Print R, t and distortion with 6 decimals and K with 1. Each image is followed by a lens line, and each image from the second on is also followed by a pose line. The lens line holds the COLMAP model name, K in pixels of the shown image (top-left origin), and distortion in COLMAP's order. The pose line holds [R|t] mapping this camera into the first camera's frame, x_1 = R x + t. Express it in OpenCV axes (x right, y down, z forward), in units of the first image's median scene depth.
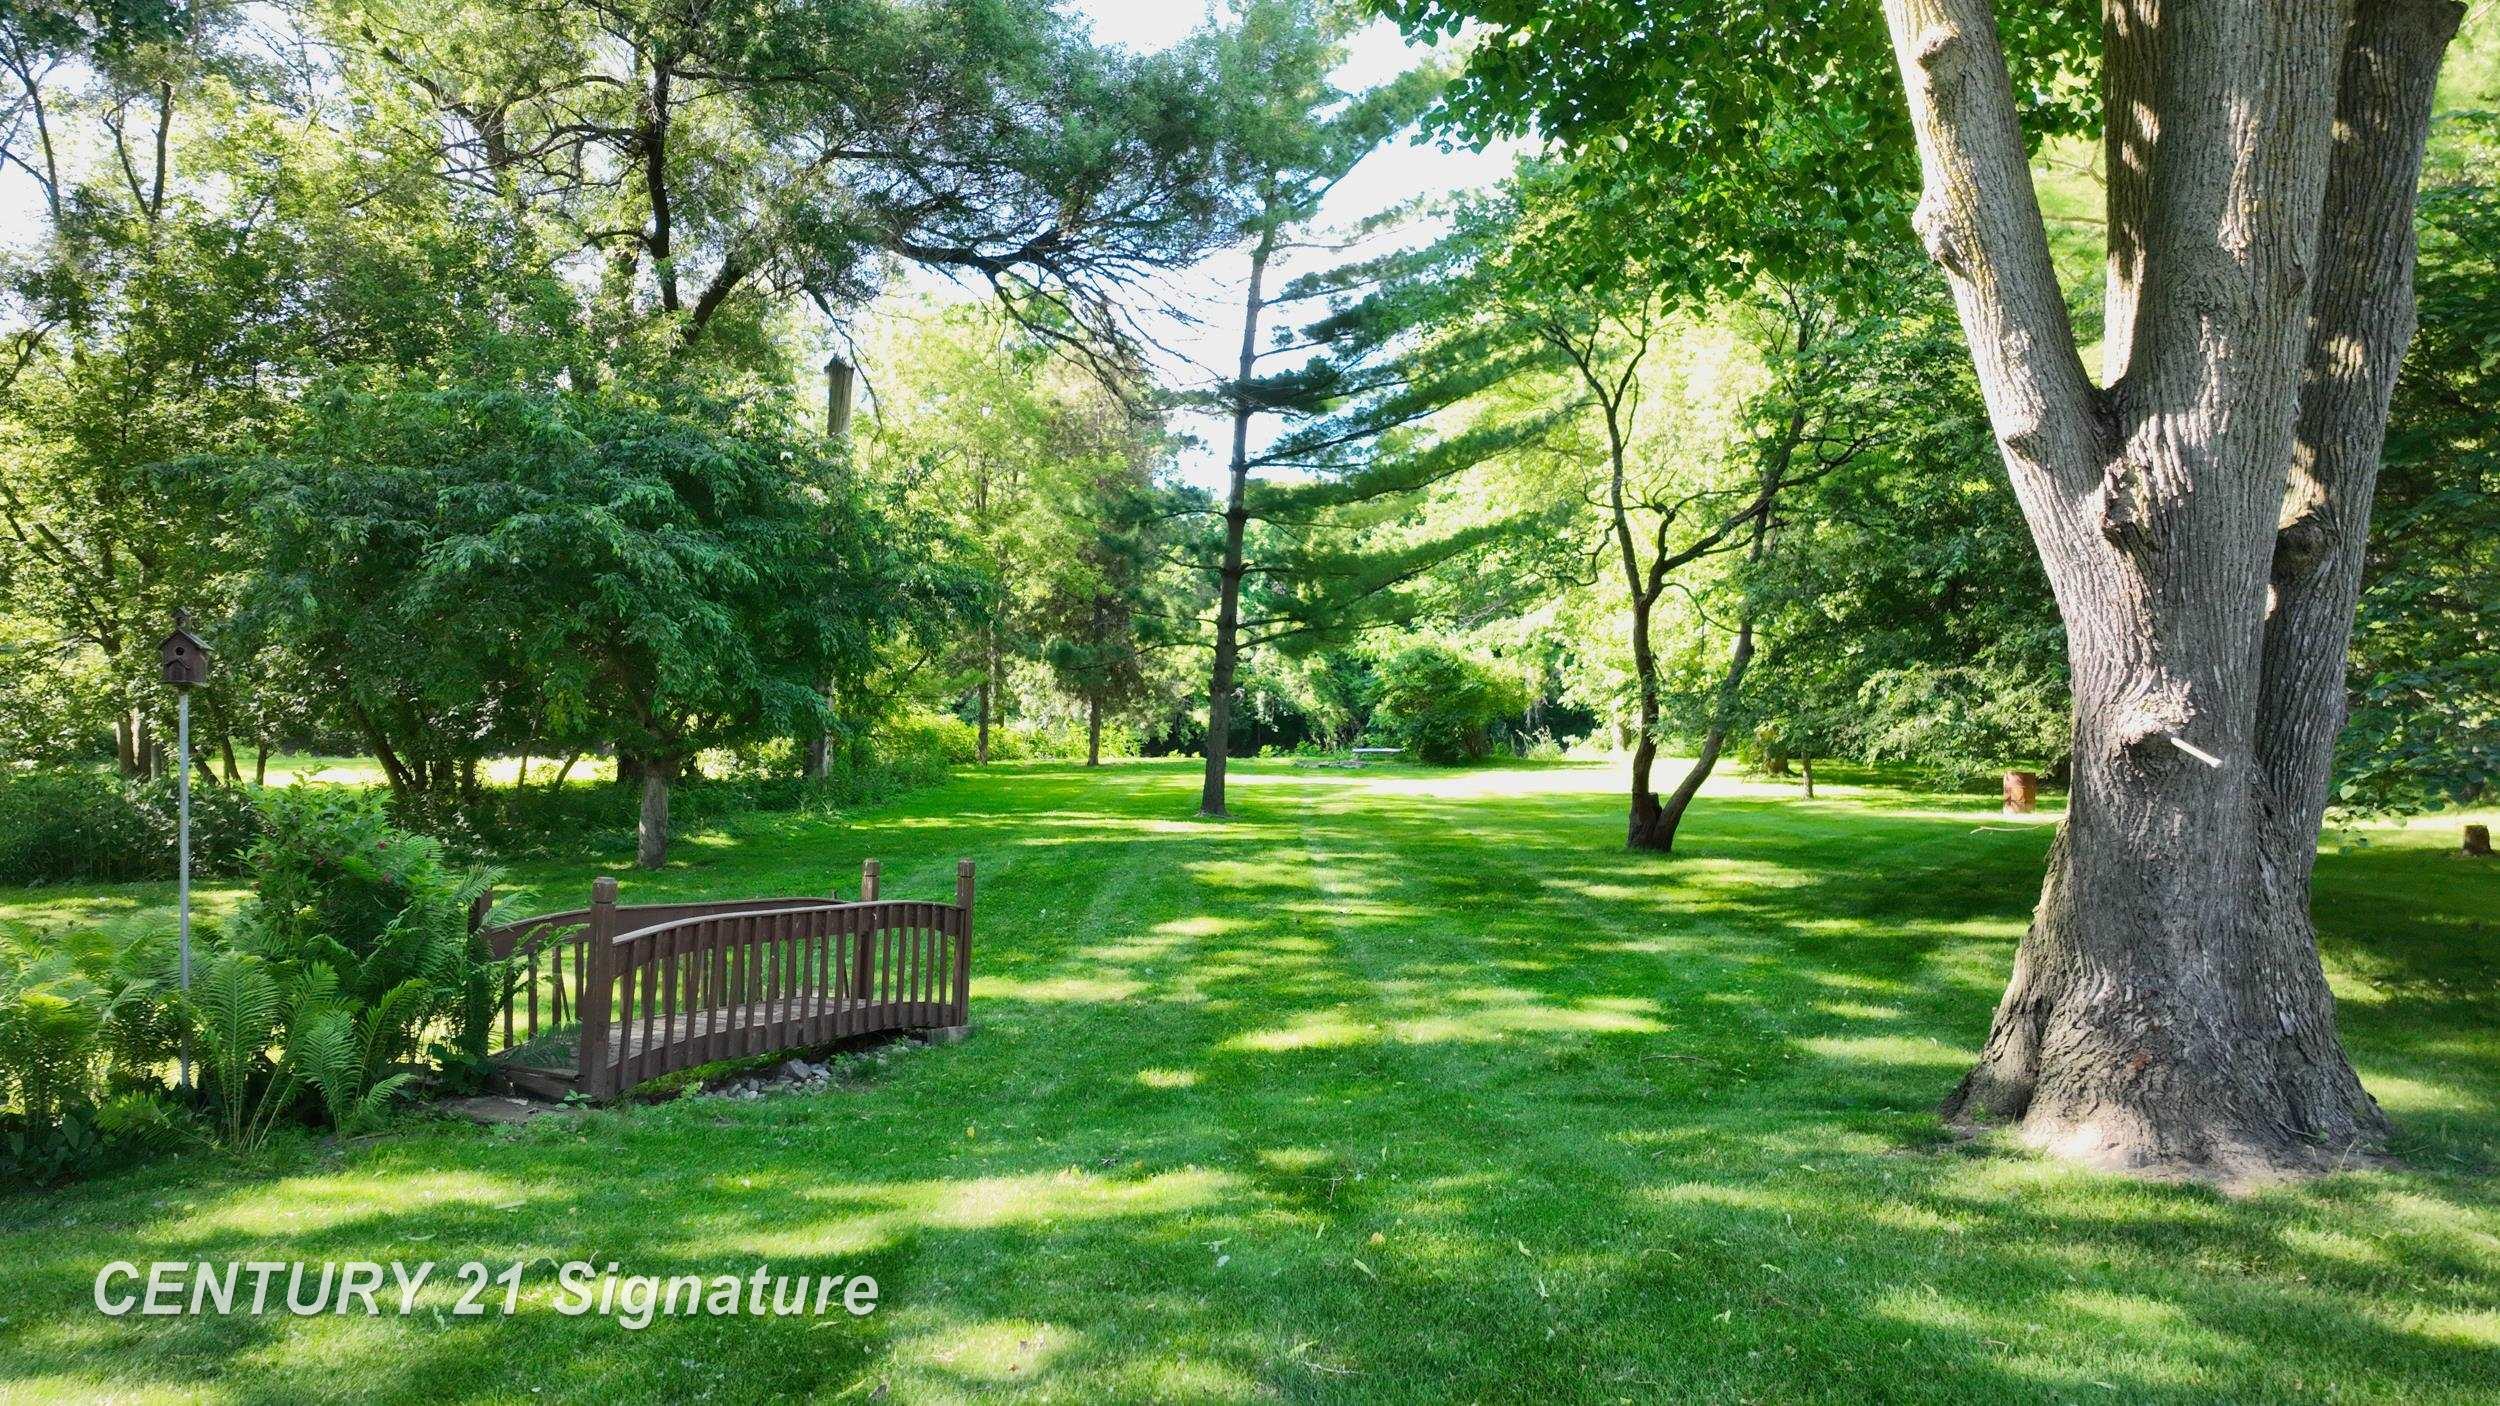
lens RADIAL K [[1767.0, 0, 1264.4], [0, 1767.0, 697.0], [0, 0, 1]] dist [0.000834, 0.013065]
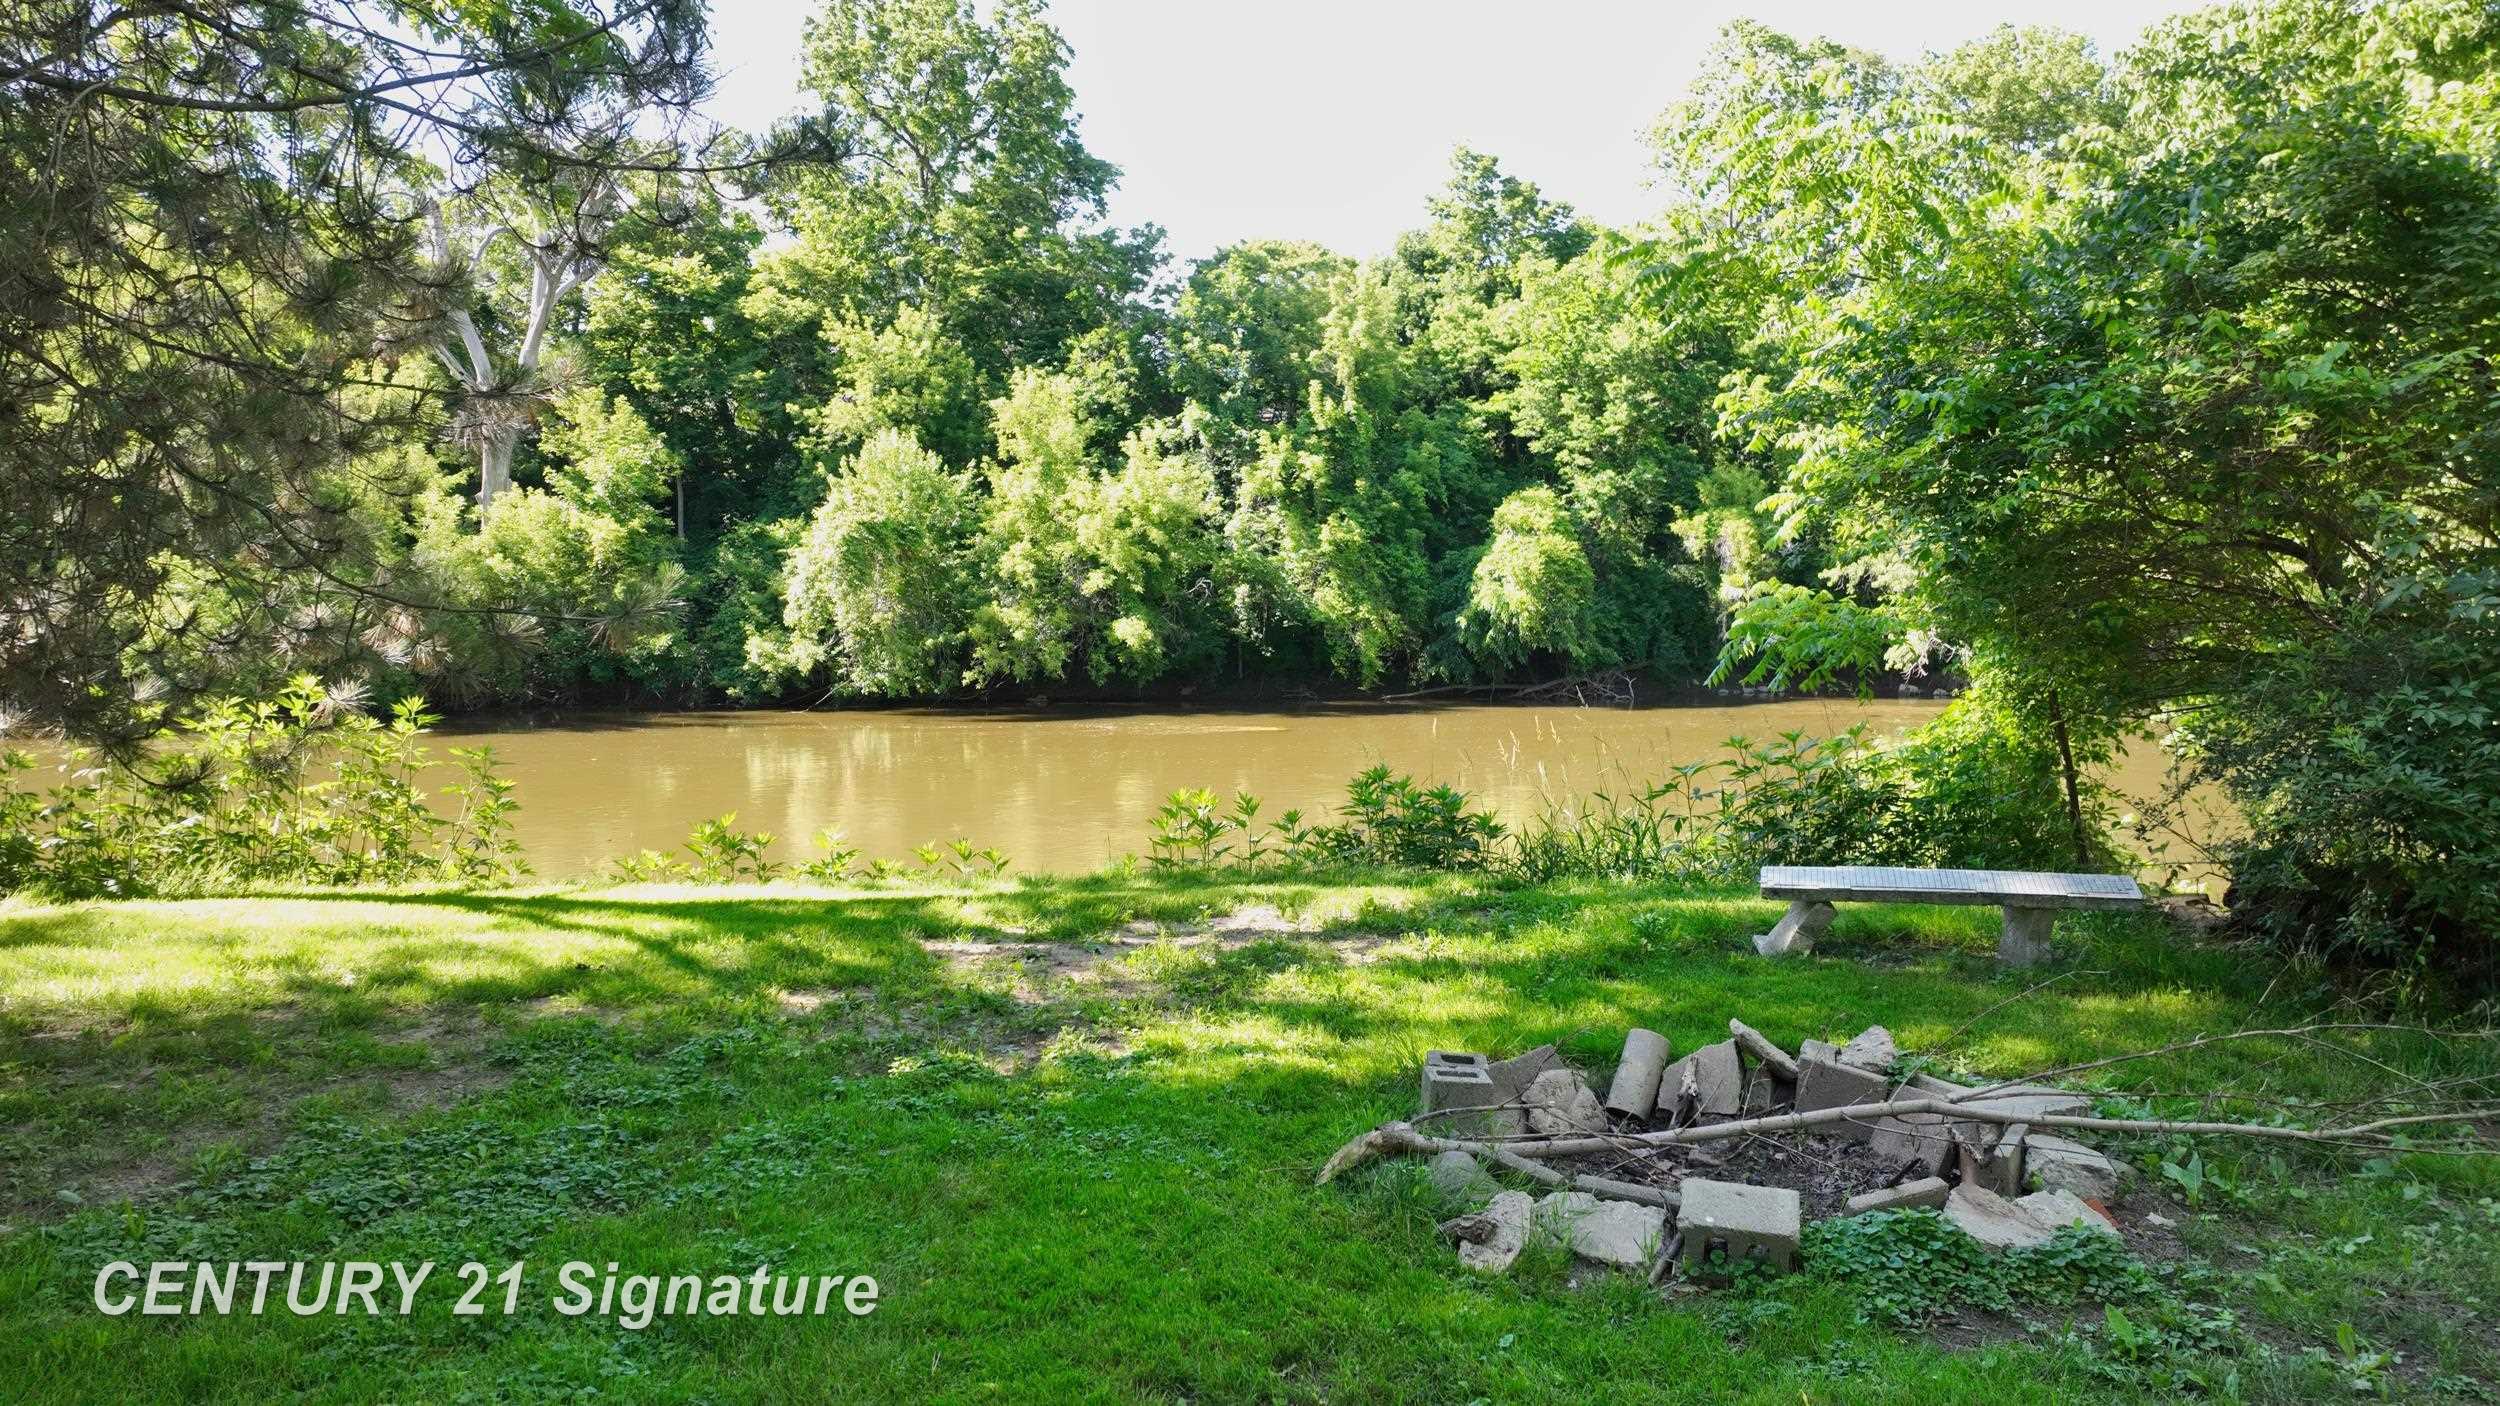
lens RADIAL K [[1767.0, 0, 1250.2], [0, 1767.0, 698.3], [0, 0, 1]] dist [0.000834, 0.013065]
pose [[0.999985, -0.005465, -0.000260, 0.002948], [0.005471, 0.998841, 0.047826, 0.031005], [-0.000001, -0.047827, 0.998856, 2.260909]]
